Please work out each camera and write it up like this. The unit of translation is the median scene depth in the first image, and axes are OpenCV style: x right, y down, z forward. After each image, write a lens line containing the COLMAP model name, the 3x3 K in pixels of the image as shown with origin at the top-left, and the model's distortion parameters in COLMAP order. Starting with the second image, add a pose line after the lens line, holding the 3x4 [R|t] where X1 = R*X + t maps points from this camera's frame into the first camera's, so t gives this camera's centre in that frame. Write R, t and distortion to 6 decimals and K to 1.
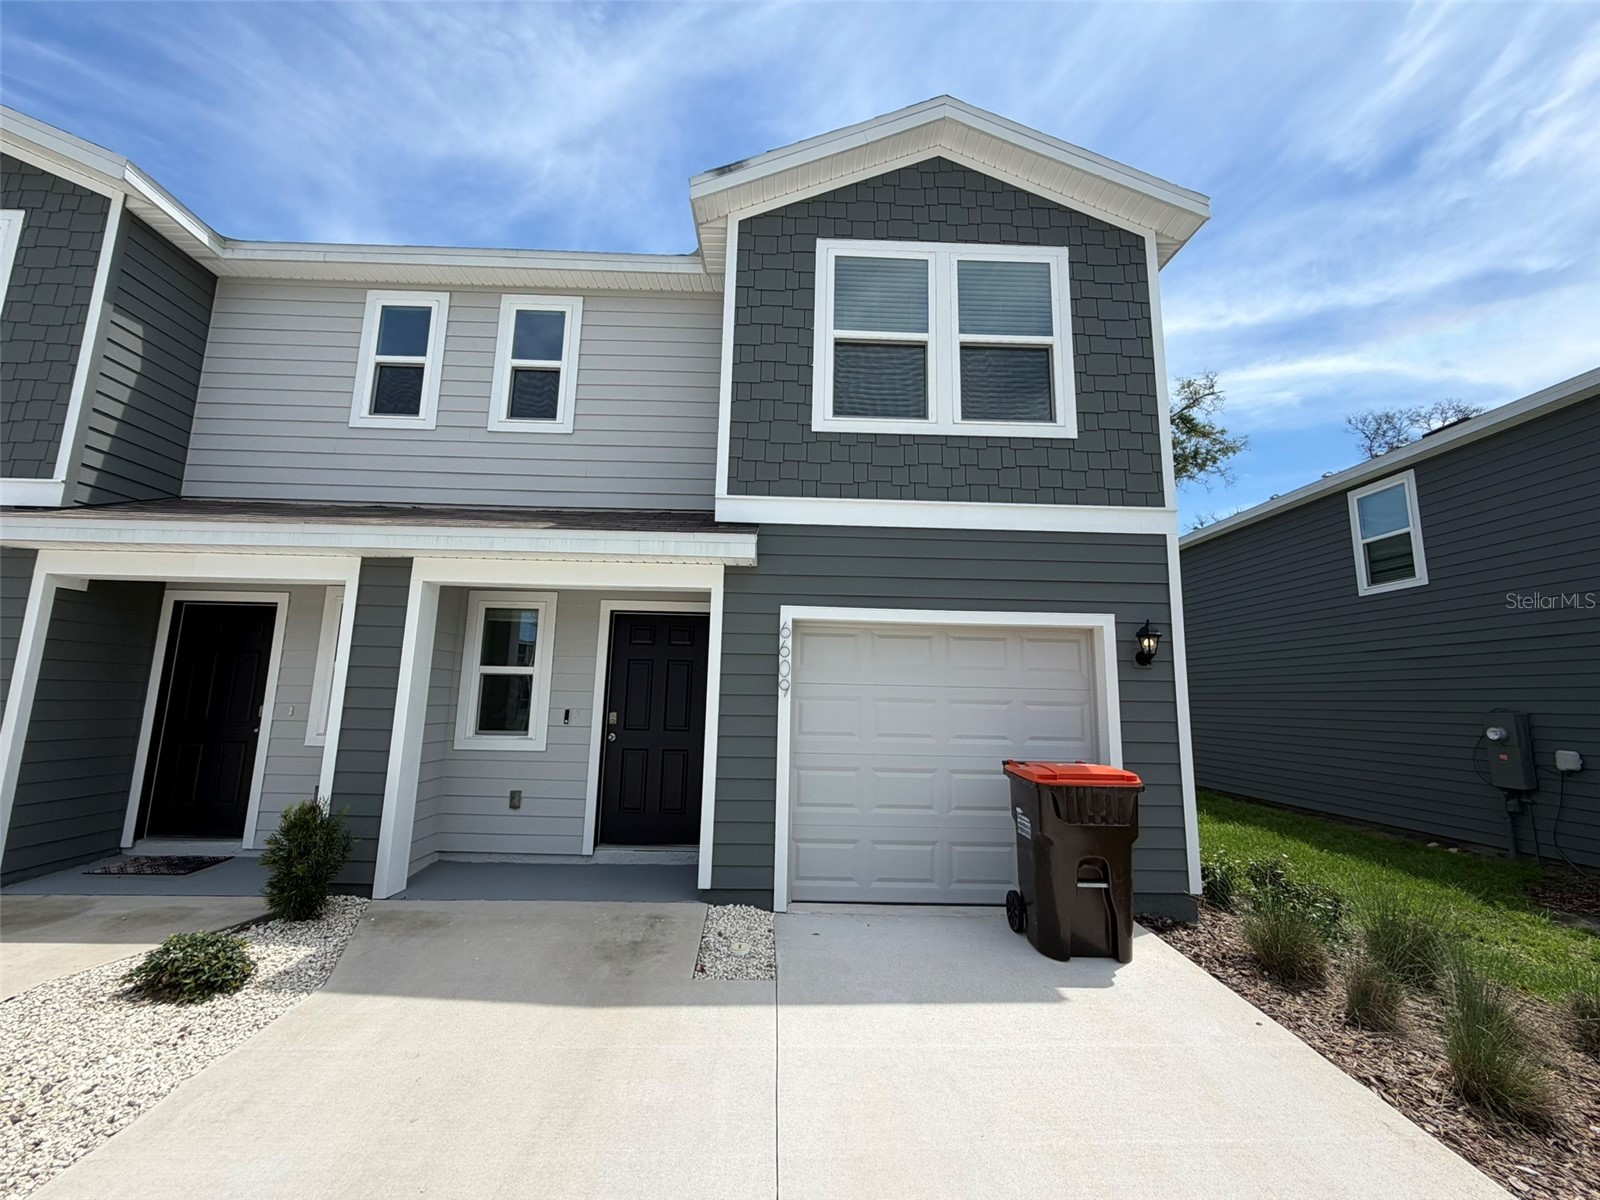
lens RADIAL K [[639.3, 0, 797.6], [0, 639.3, 600.4], [0, 0, 1]] dist [-0.000233, 0.000322]
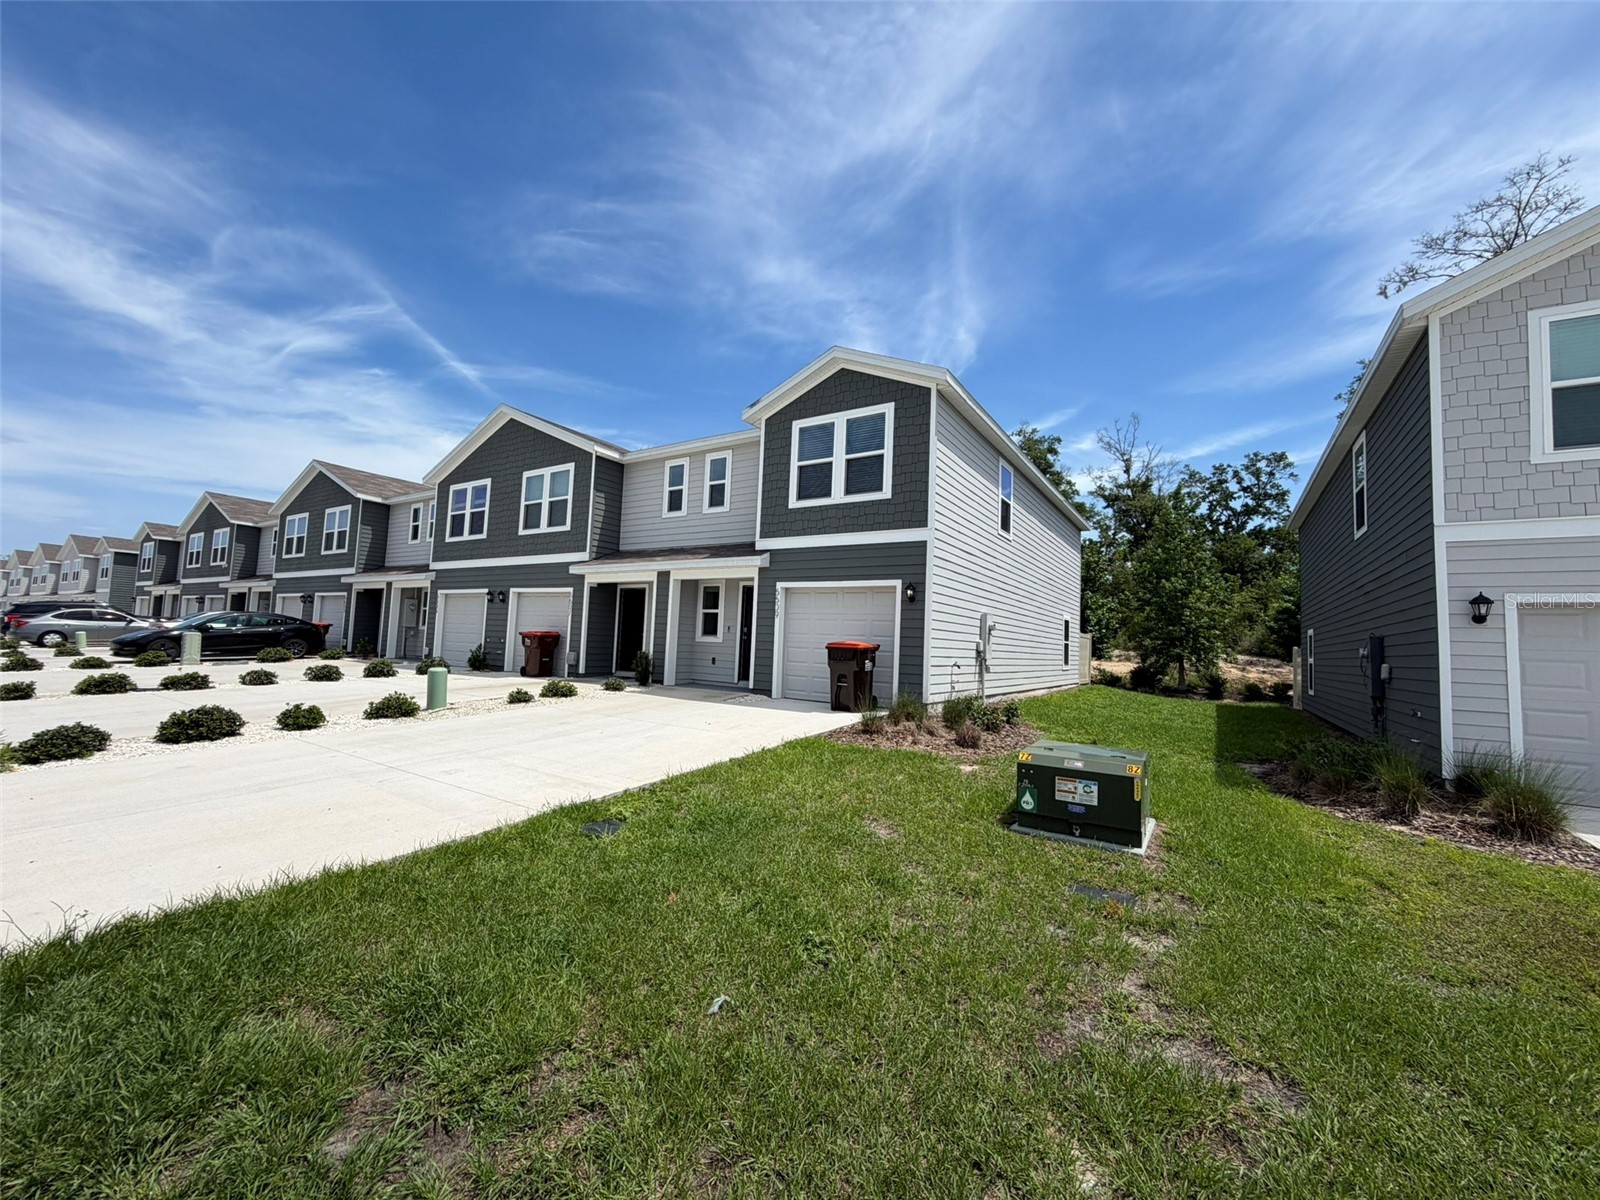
lens RADIAL K [[642.8, 0, 804.2], [0, 642.8, 595.3], [0, 0, 1]] dist [-0.000410, -0.000024]
pose [[0.828154, -0.030426, -0.559674, 1.333939], [0.063819, 0.997150, 0.040225, -0.031972], [0.556856, -0.069031, 0.827736, -0.929460]]
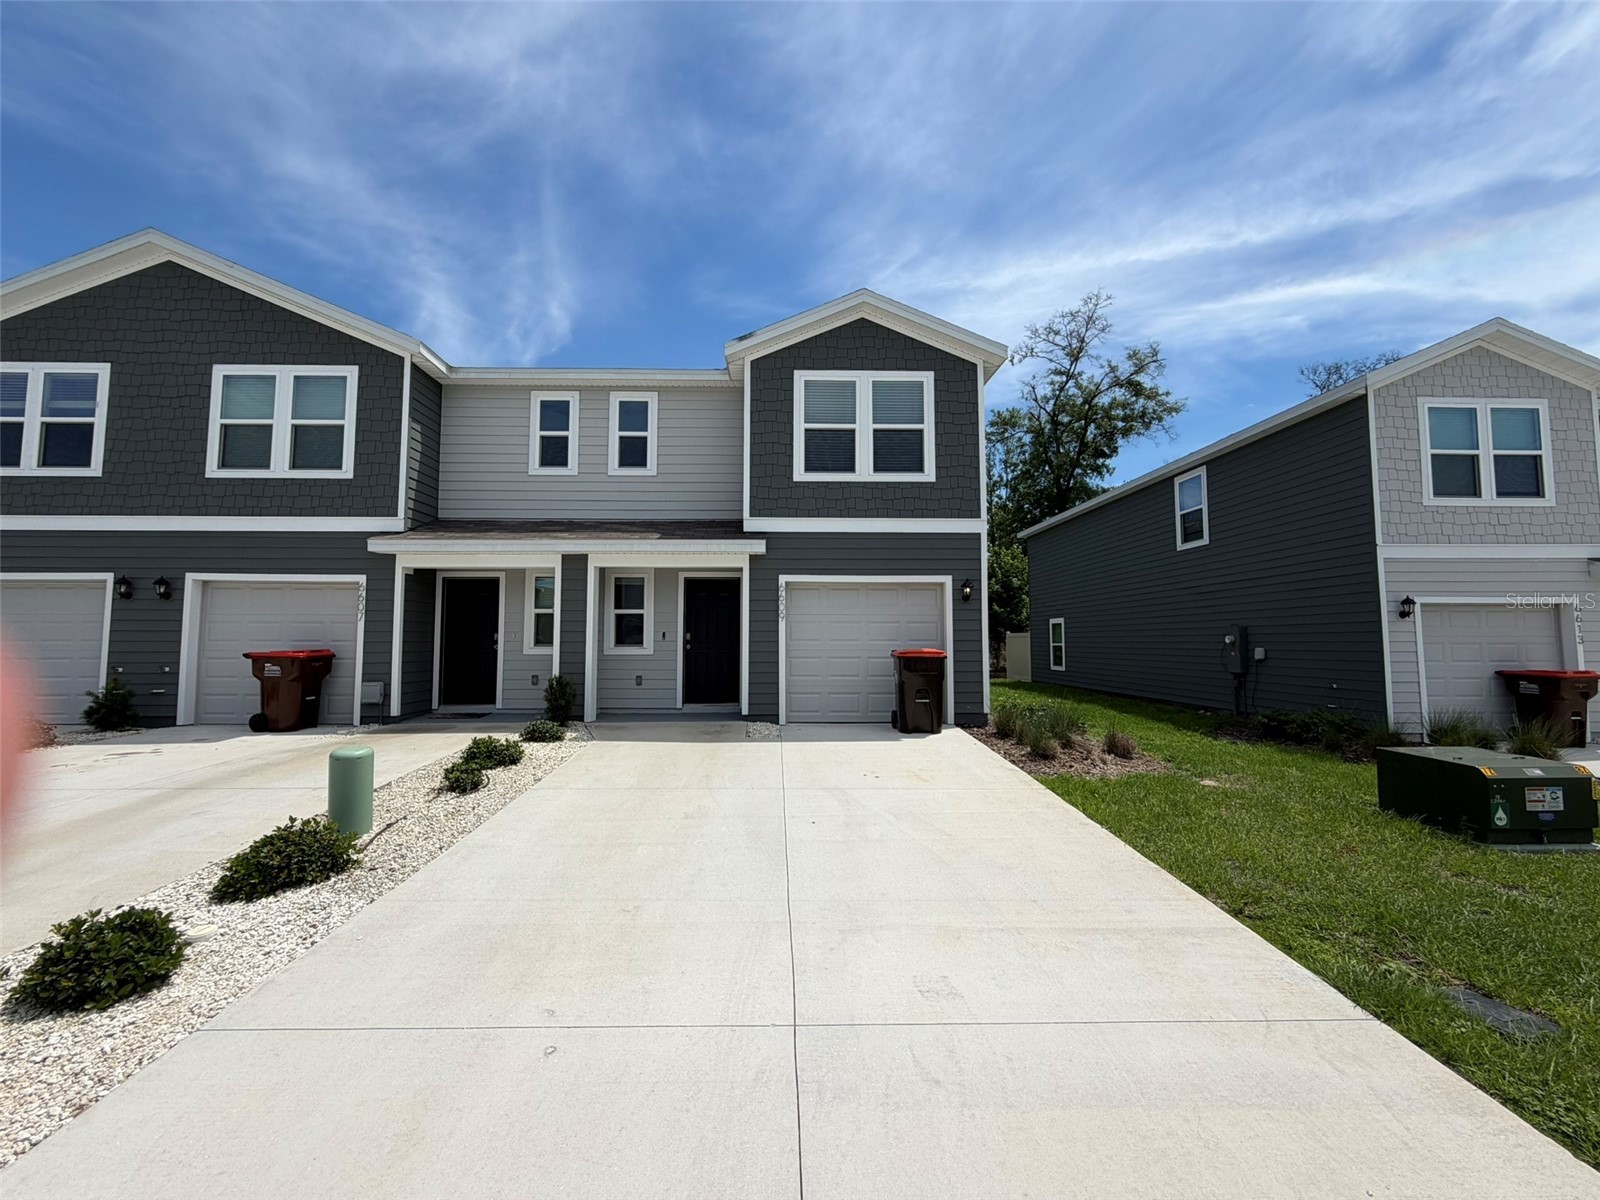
lens RADIAL K [[650.3, 0, 800.0], [0, 650.3, 600.0], [0, 0, 1]] dist [0.000085, 0.000203]
pose [[0.999730, -0.021201, 0.009492, 0.014950], [0.020291, 0.995967, 0.087400, -0.079242], [-0.011307, -0.087184, 0.996128, -0.885436]]
